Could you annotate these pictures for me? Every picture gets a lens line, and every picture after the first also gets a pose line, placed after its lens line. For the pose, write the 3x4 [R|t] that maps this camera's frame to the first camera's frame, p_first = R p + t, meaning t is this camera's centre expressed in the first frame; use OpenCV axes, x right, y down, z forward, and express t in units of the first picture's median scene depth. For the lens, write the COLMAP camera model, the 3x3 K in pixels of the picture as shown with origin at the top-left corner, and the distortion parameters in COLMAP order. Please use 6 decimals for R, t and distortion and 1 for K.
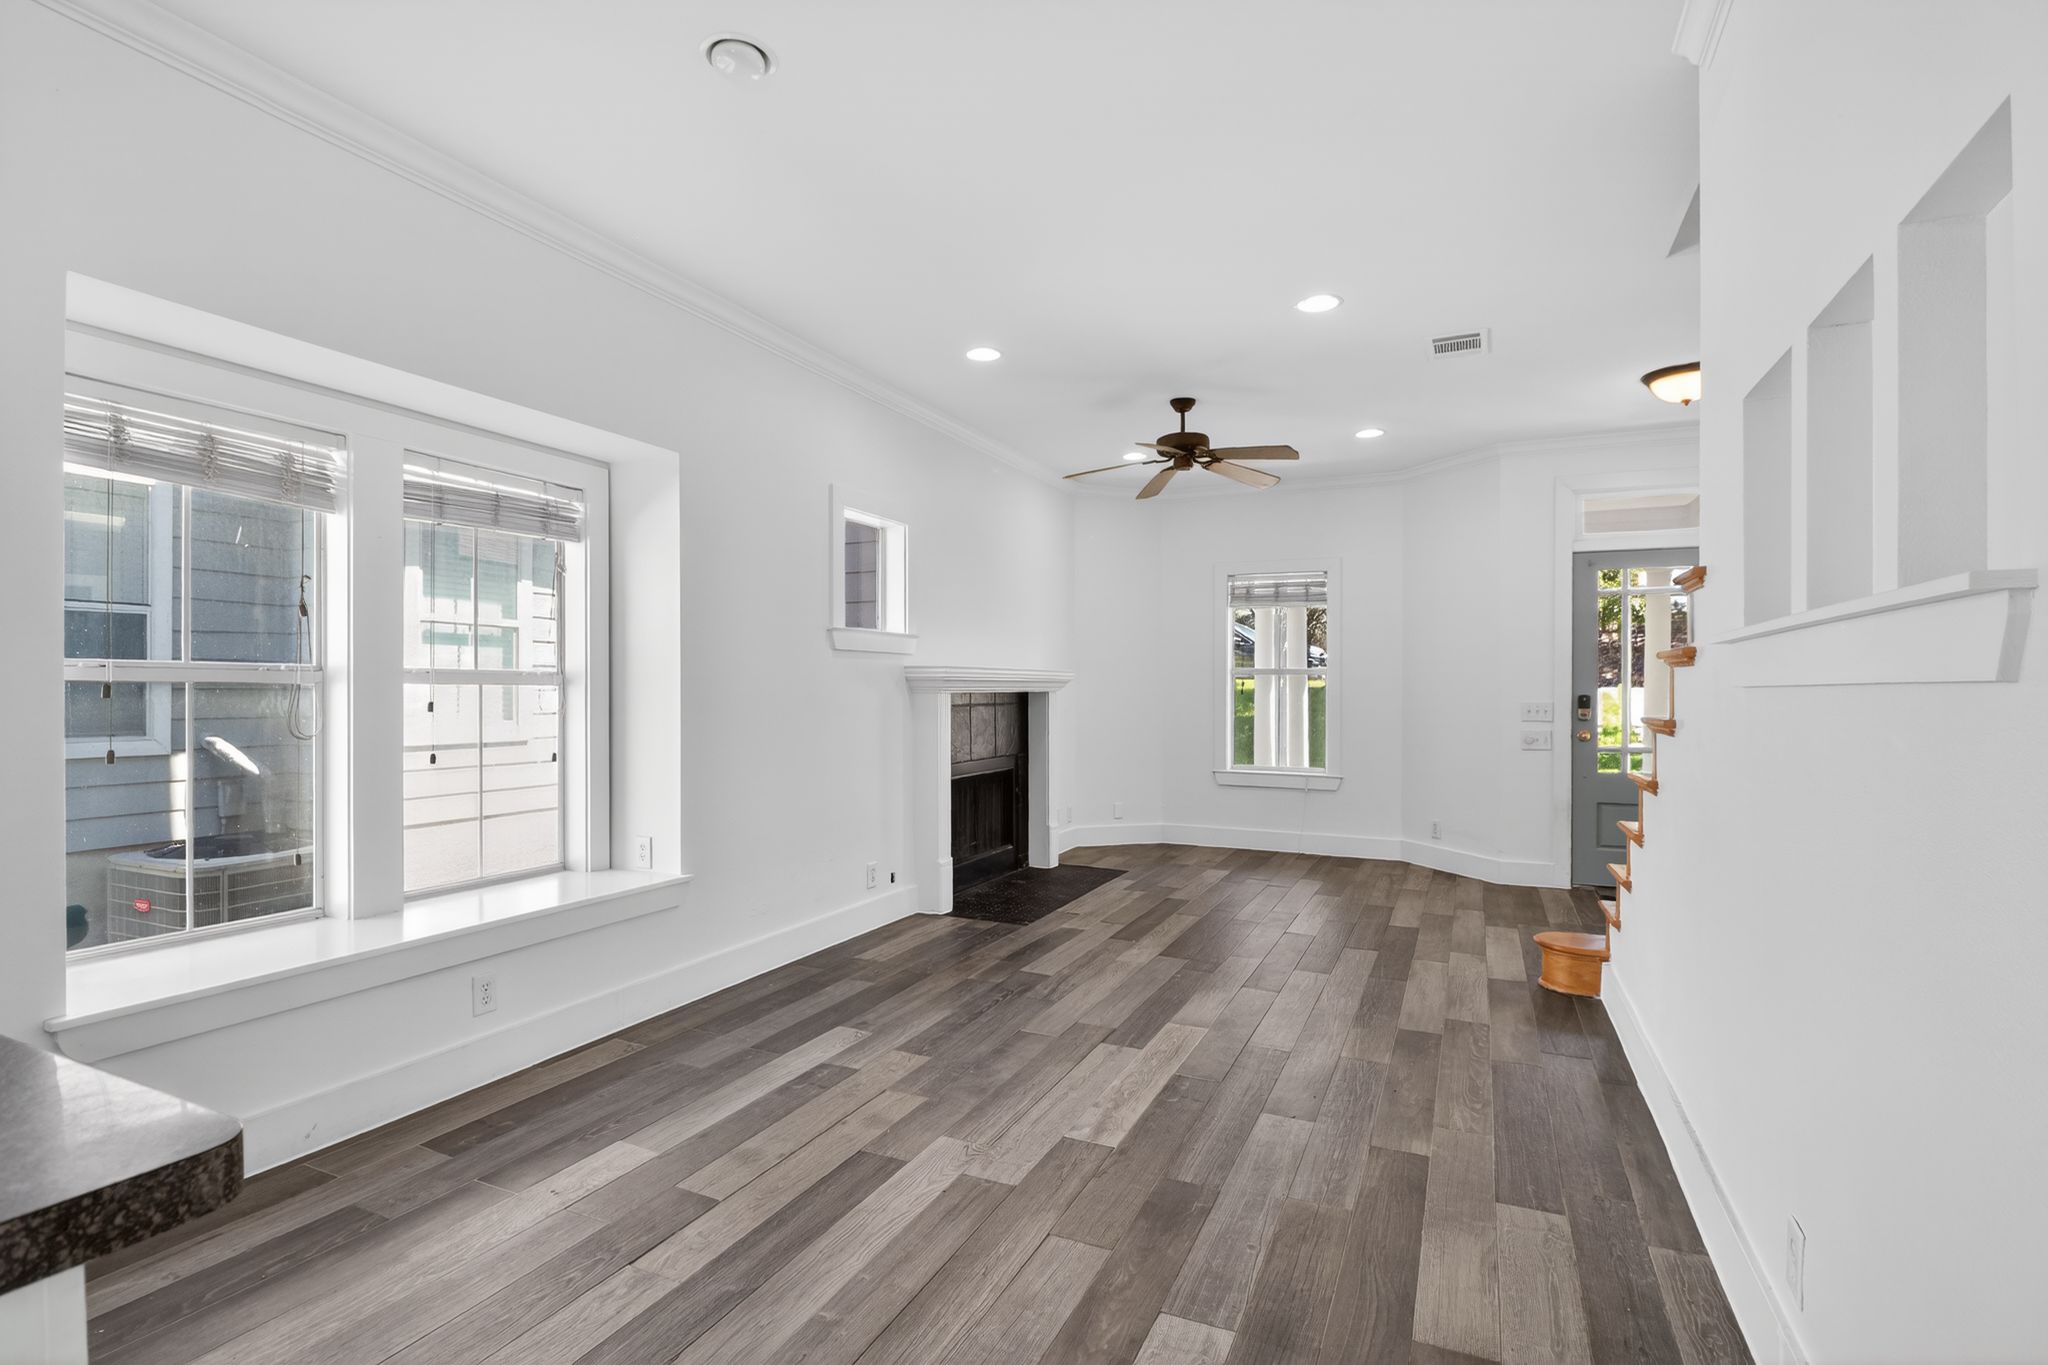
lens RADIAL K [[985.8, 0, 1013.6], [0, 985.8, 688.7], [0, 0, 1]] dist [-0.002453, -0.009607]
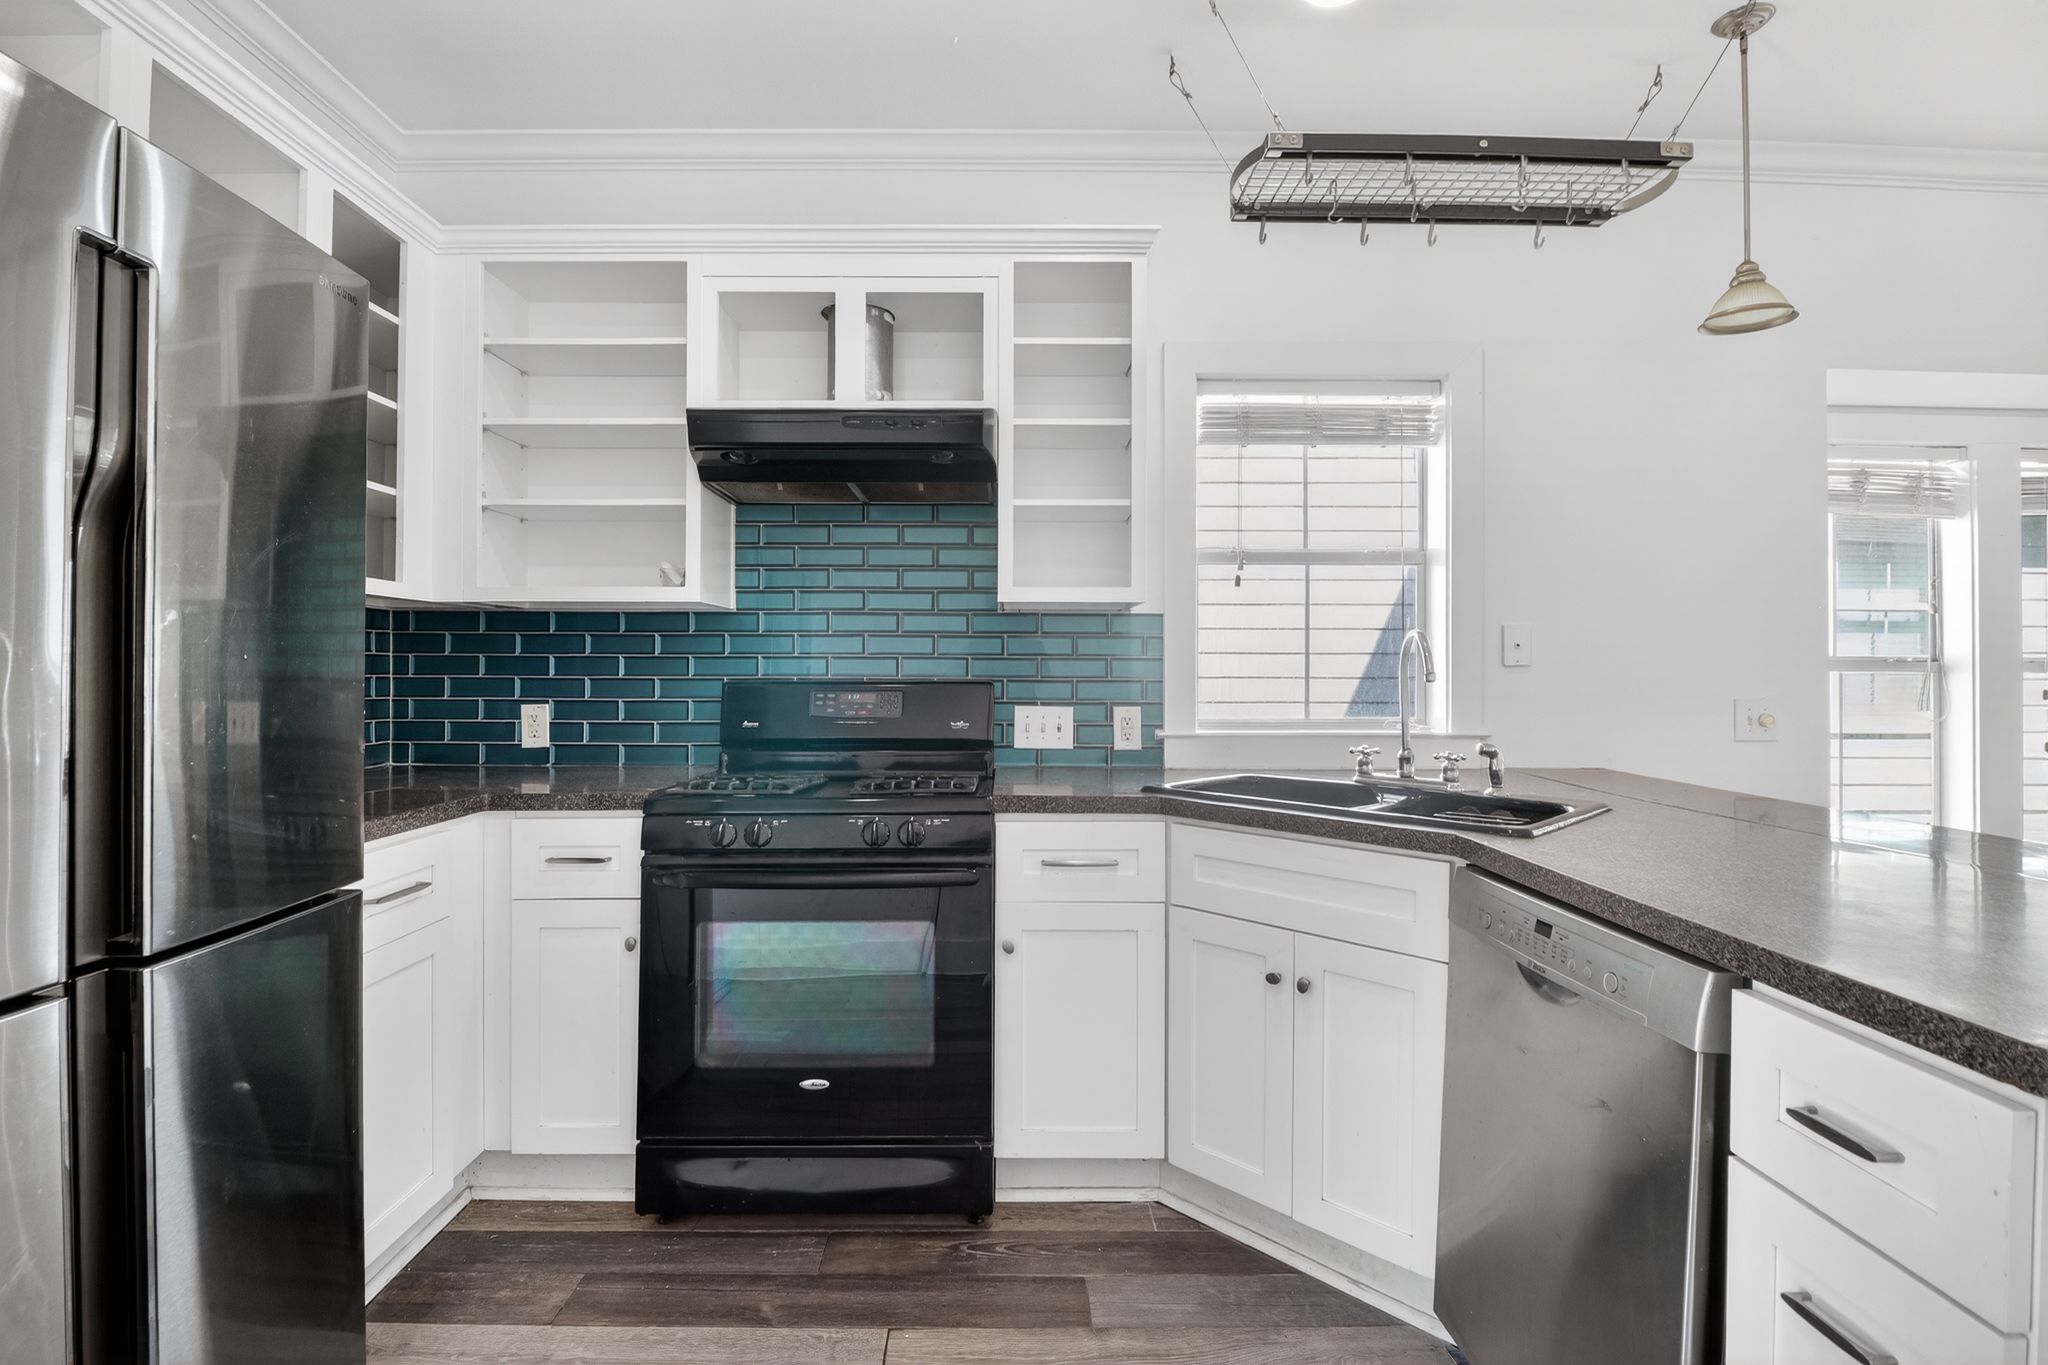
lens RADIAL K [[948.7, 0, 1005.1], [0, 948.7, 669.6], [0, 0, 1]] dist [0.001182, -0.013368]
pose [[0.425114, -0.004475, -0.905129, -0.135274], [-0.001559, 0.999983, -0.005676, -0.000648], [0.905138, 0.003824, 0.425100, -0.289281]]
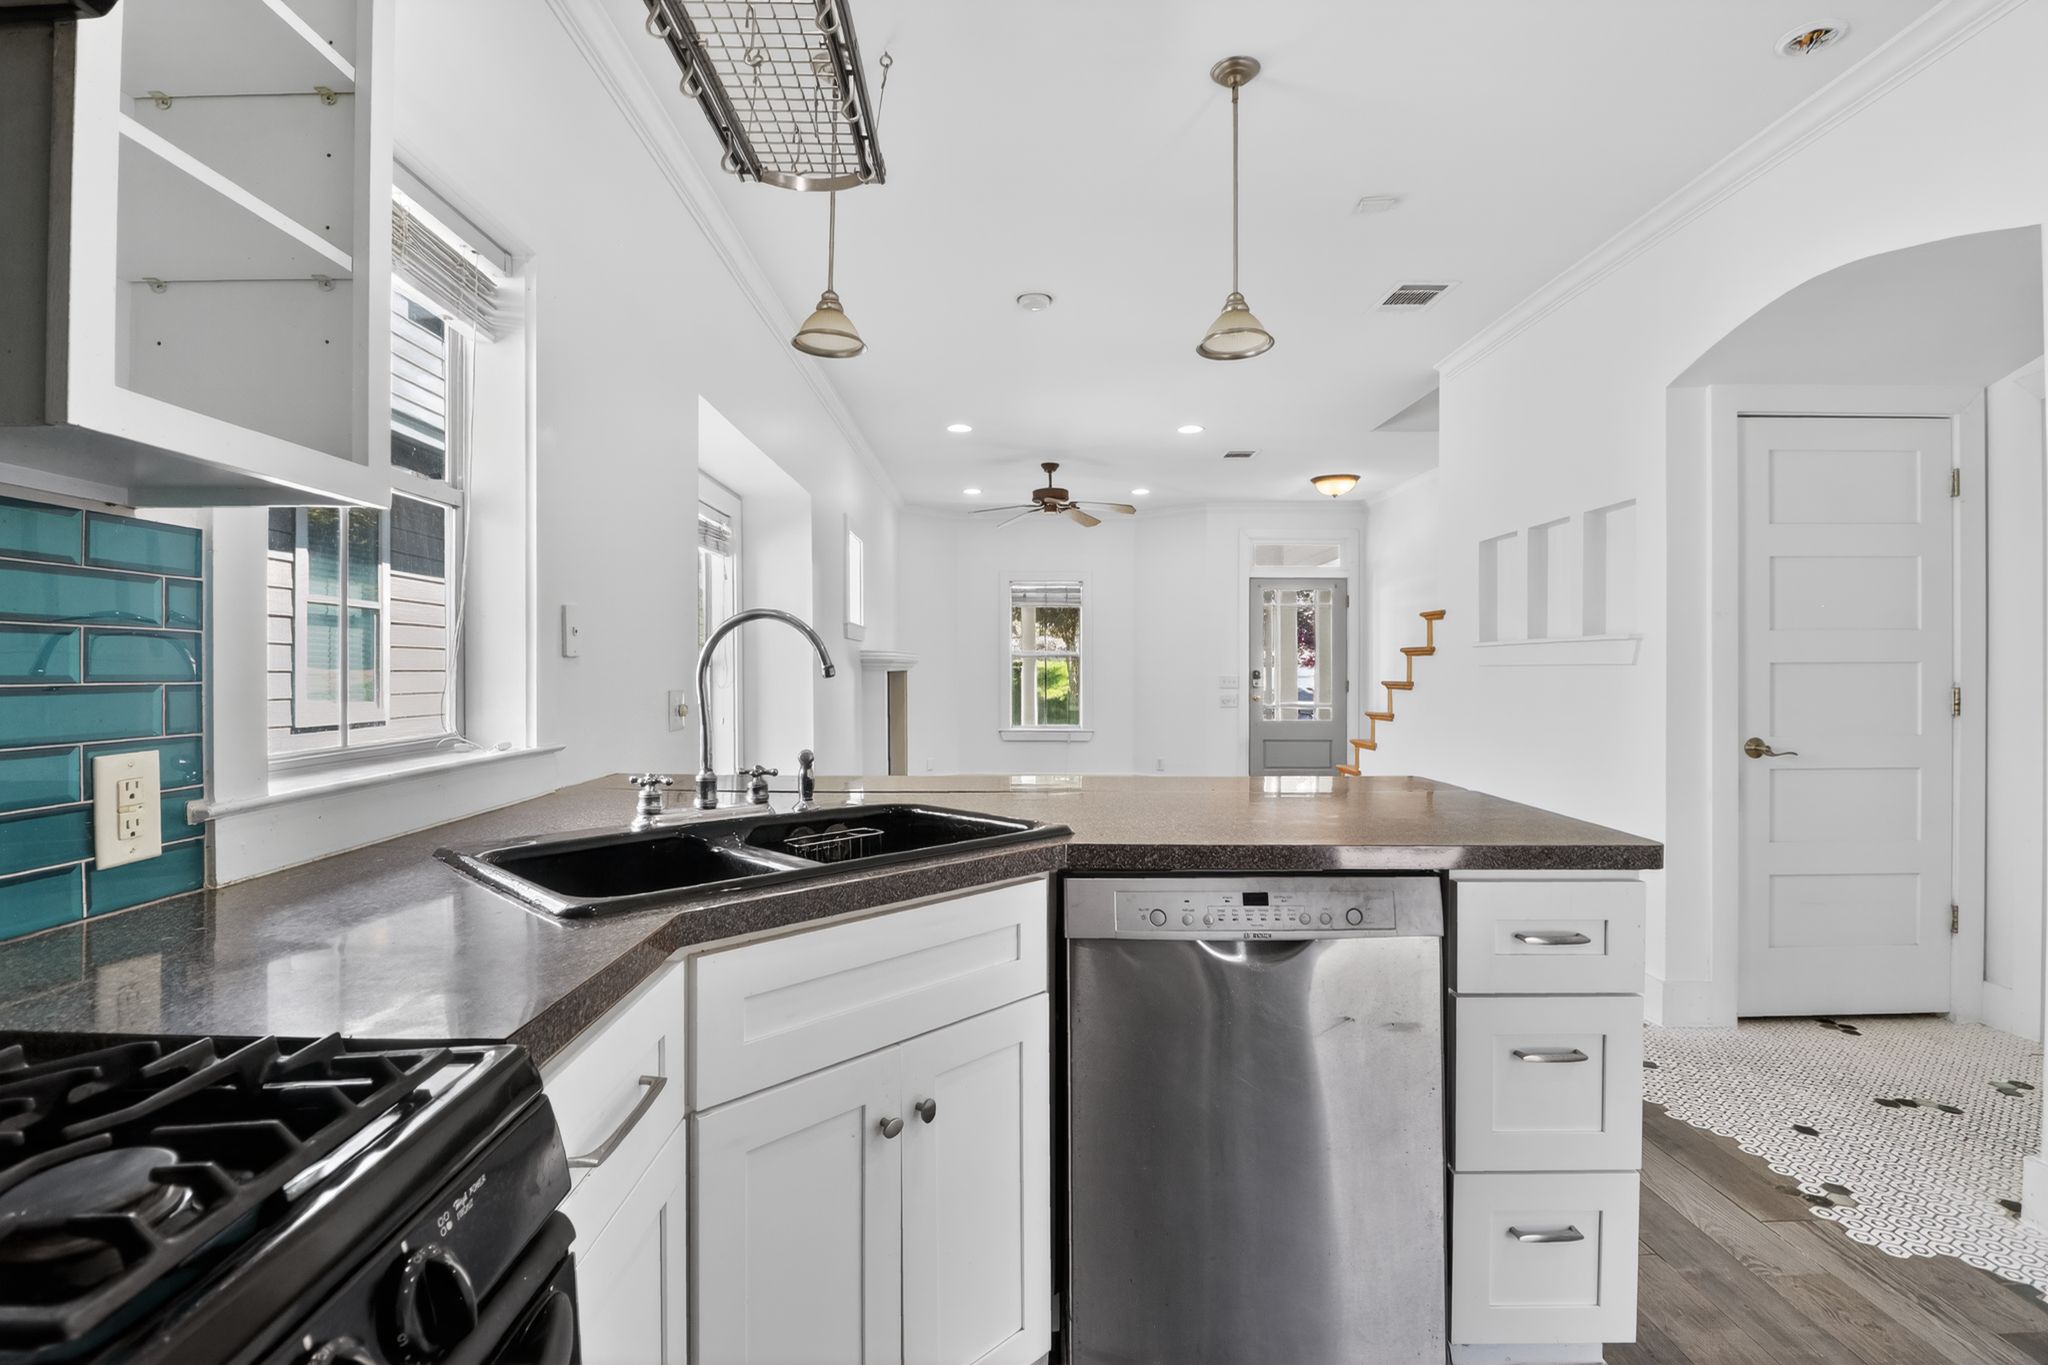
lens RADIAL K [[948.7, 0, 1004.7], [0, 948.7, 676.3], [0, 0, 1]] dist [0.001182, -0.013368]
pose [[0.906806, -0.007630, 0.421479, -0.574845], [0.003844, 0.999944, 0.009831, -0.001114], [-0.421530, -0.007295, 0.906785, -0.265469]]
